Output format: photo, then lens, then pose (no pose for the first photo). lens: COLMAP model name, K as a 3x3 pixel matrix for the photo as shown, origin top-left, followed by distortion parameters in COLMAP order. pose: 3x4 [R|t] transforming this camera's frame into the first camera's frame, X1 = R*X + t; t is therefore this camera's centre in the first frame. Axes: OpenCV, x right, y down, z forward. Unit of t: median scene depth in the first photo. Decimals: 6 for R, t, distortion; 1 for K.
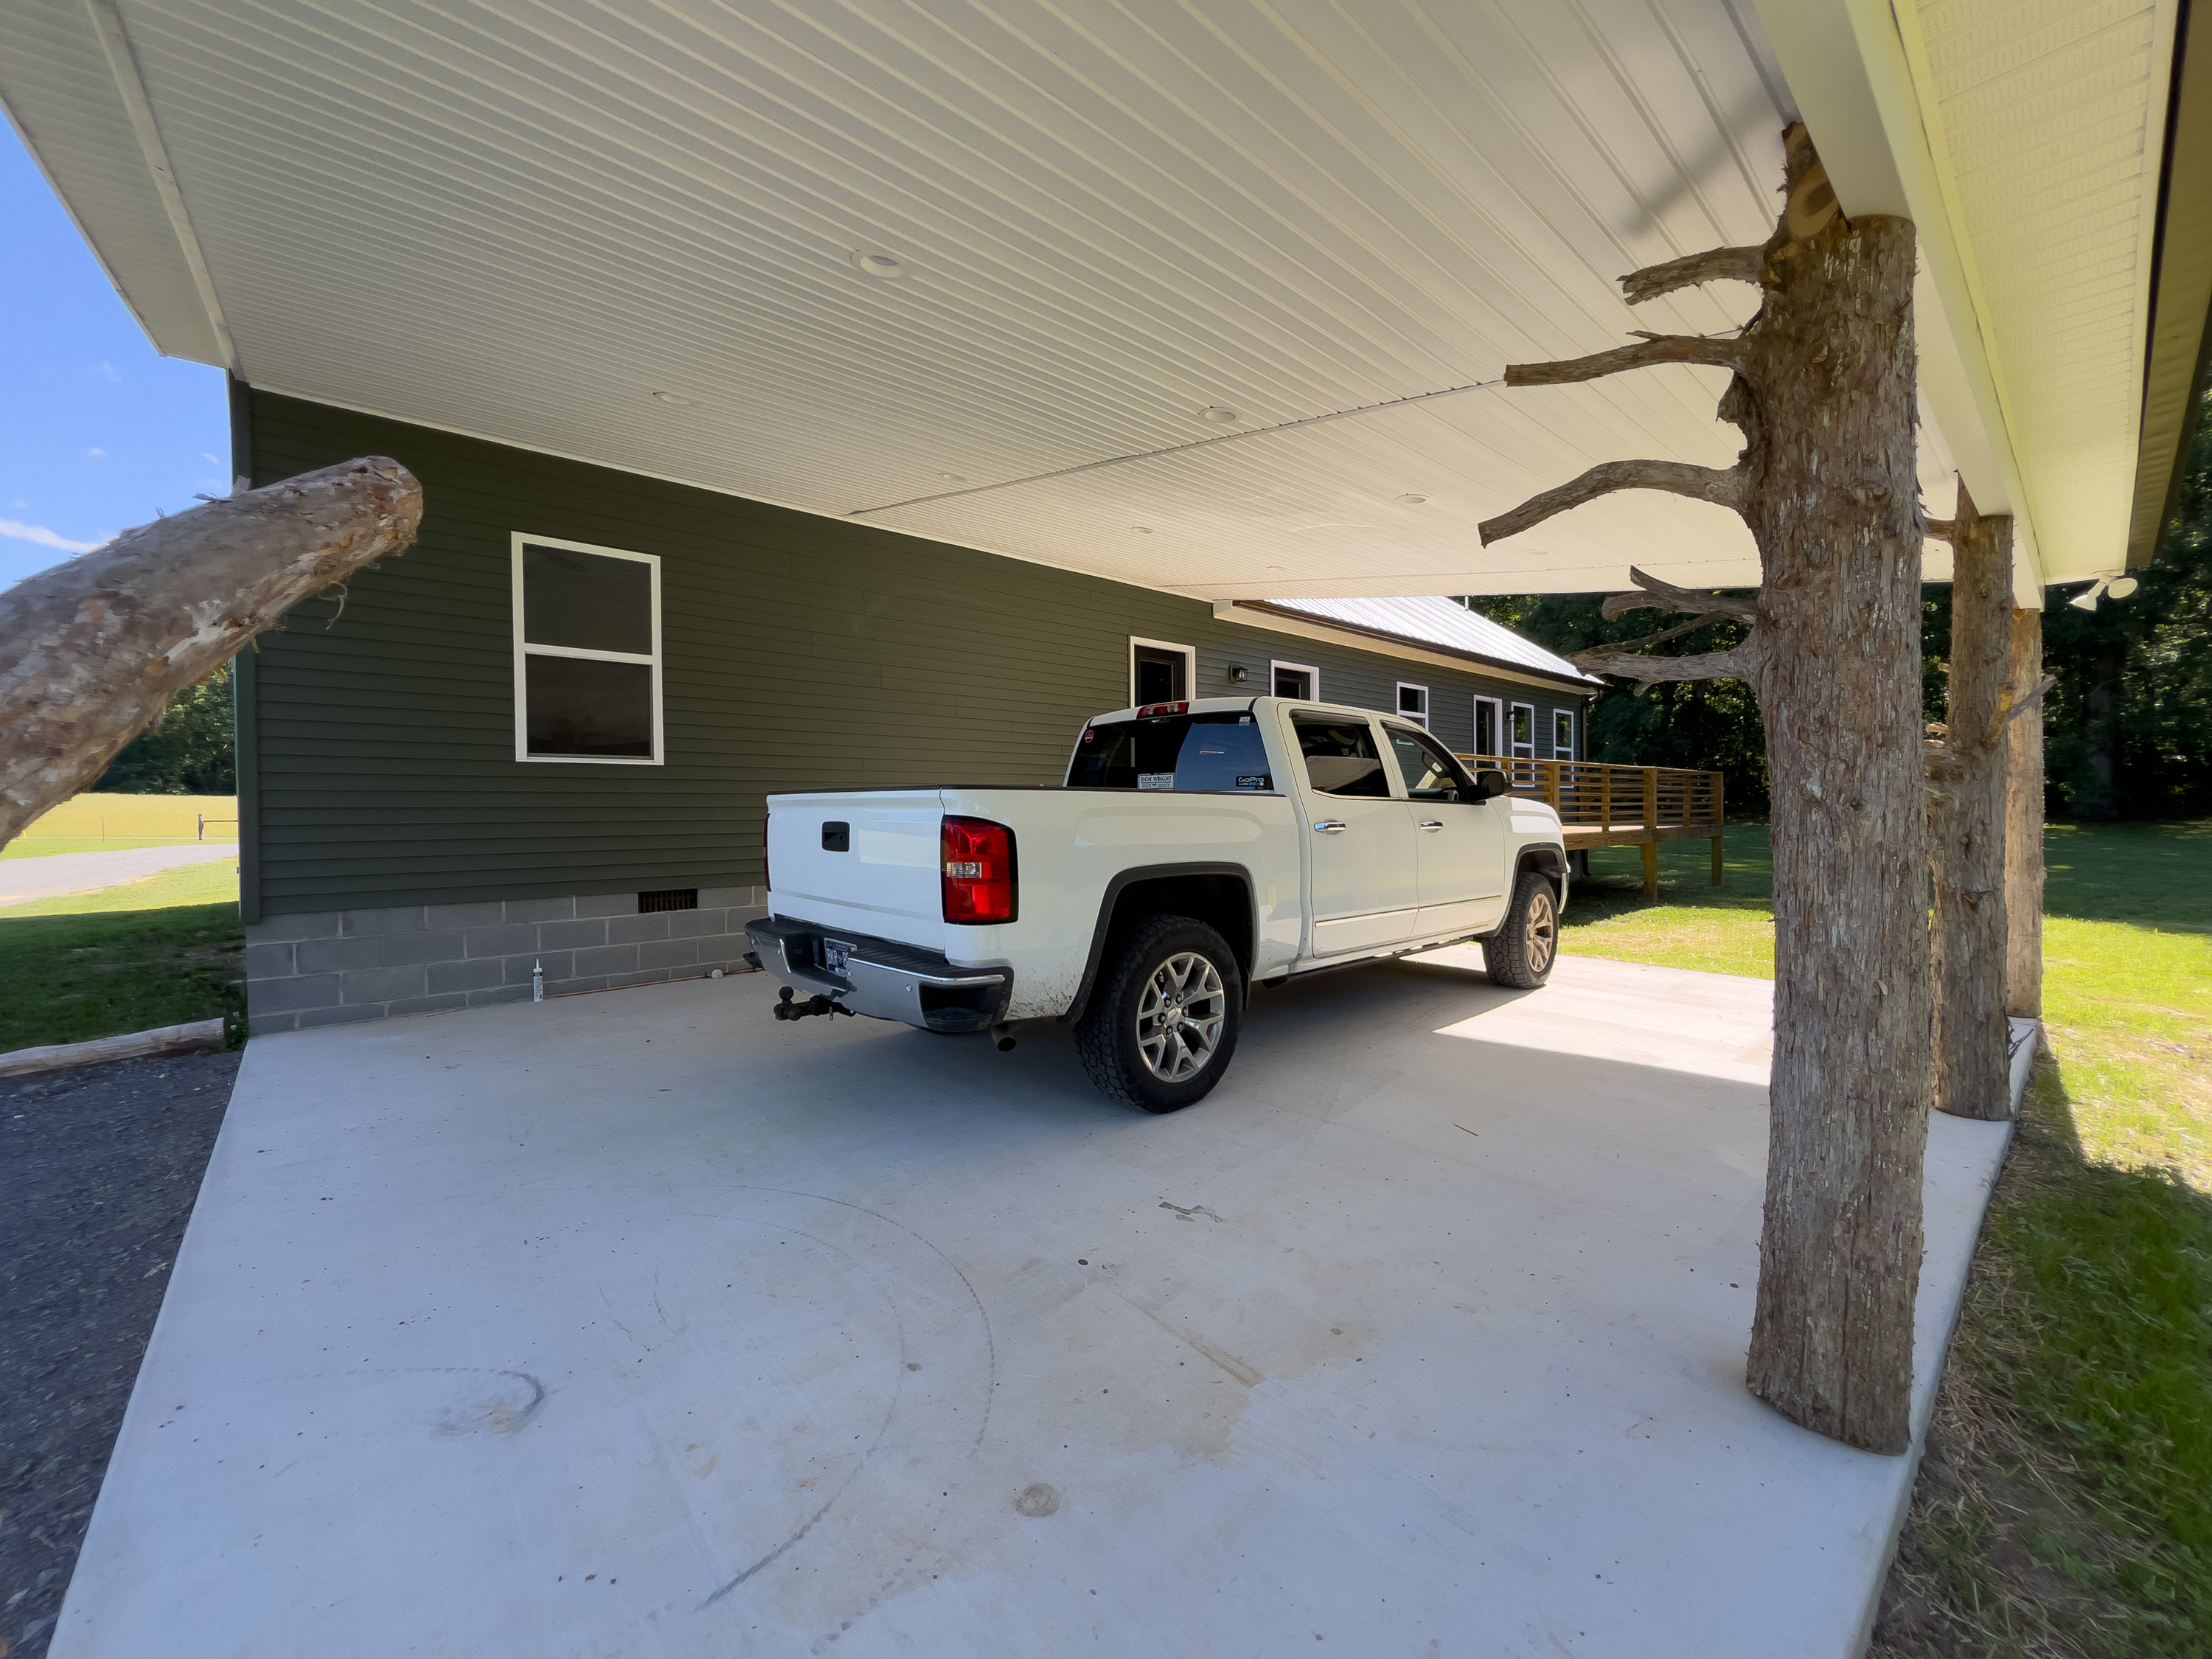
lens RADIAL K [[886.2, 0, 1105.4], [0, 886.2, 824.1], [0, 0, 1]] dist [-0.000634, -0.000016]
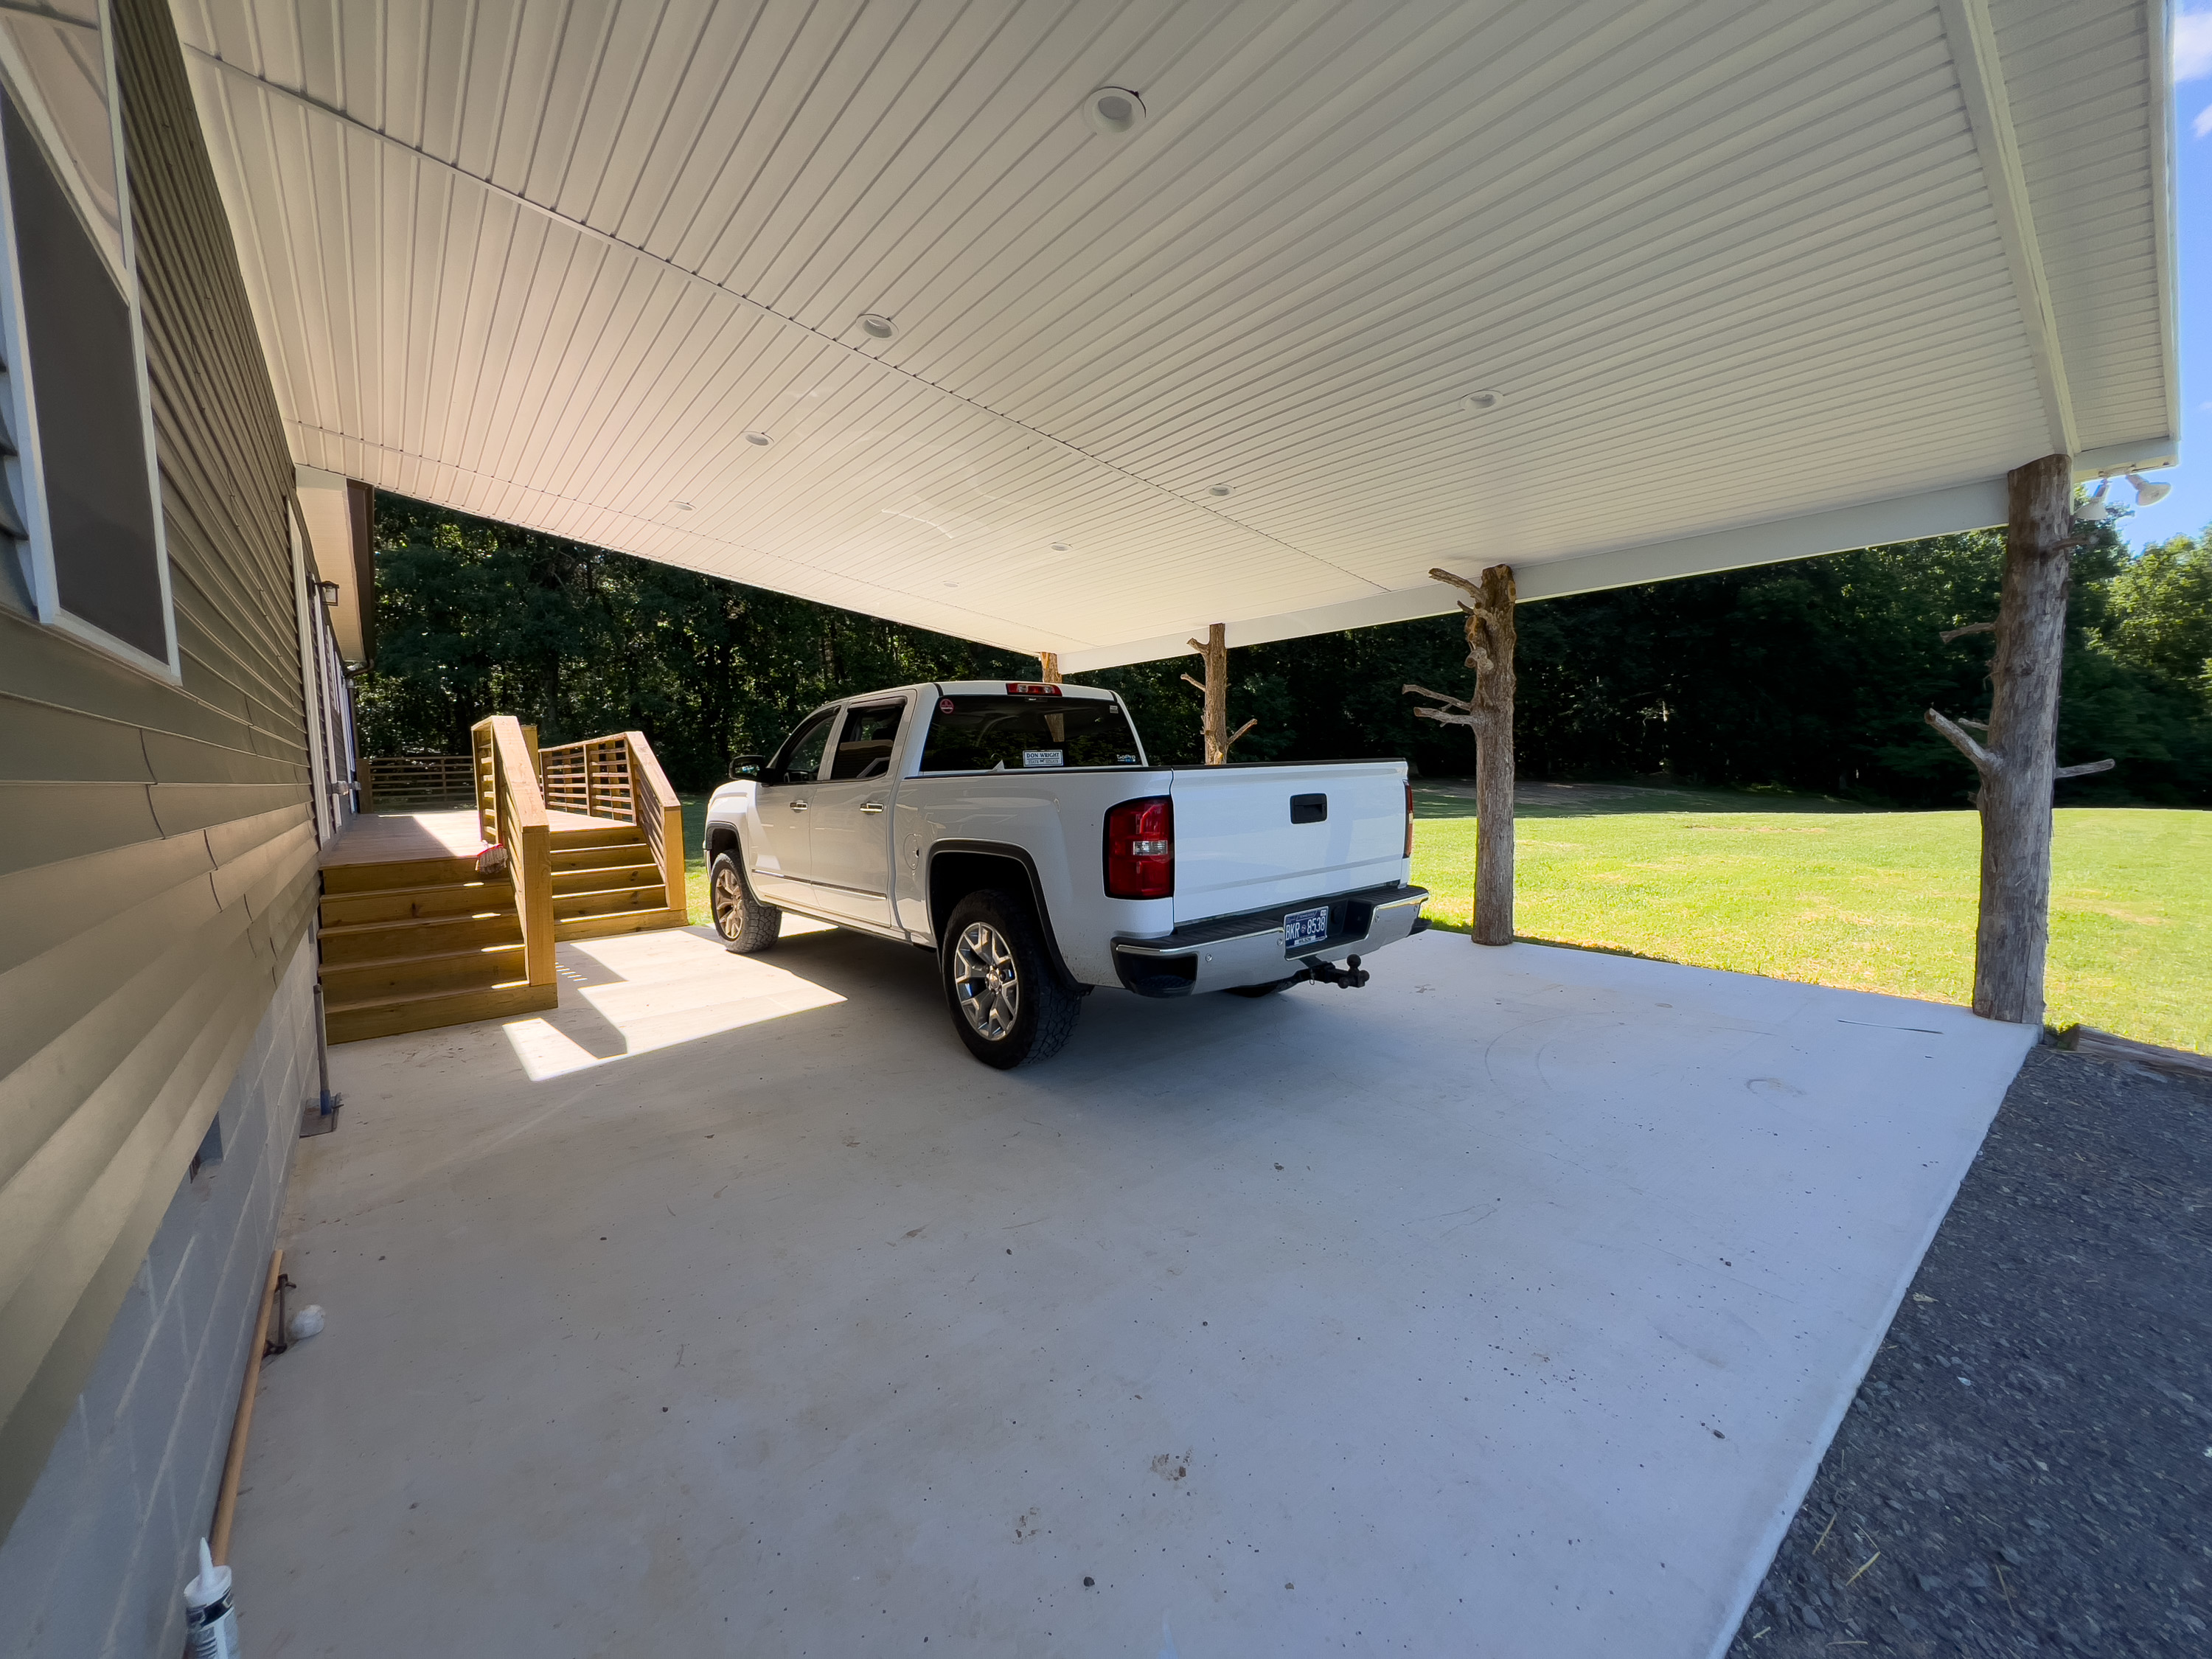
lens RADIAL K [[885.0, 0, 1107.6], [0, 885.0, 829.2], [0, 0, 1]] dist [0.002631, 0.000235]
pose [[0.030800, -0.068408, 0.997182, -1.319944], [0.048573, 0.996579, 0.066867, -0.041148], [-0.998345, 0.046377, 0.034018, 1.191266]]
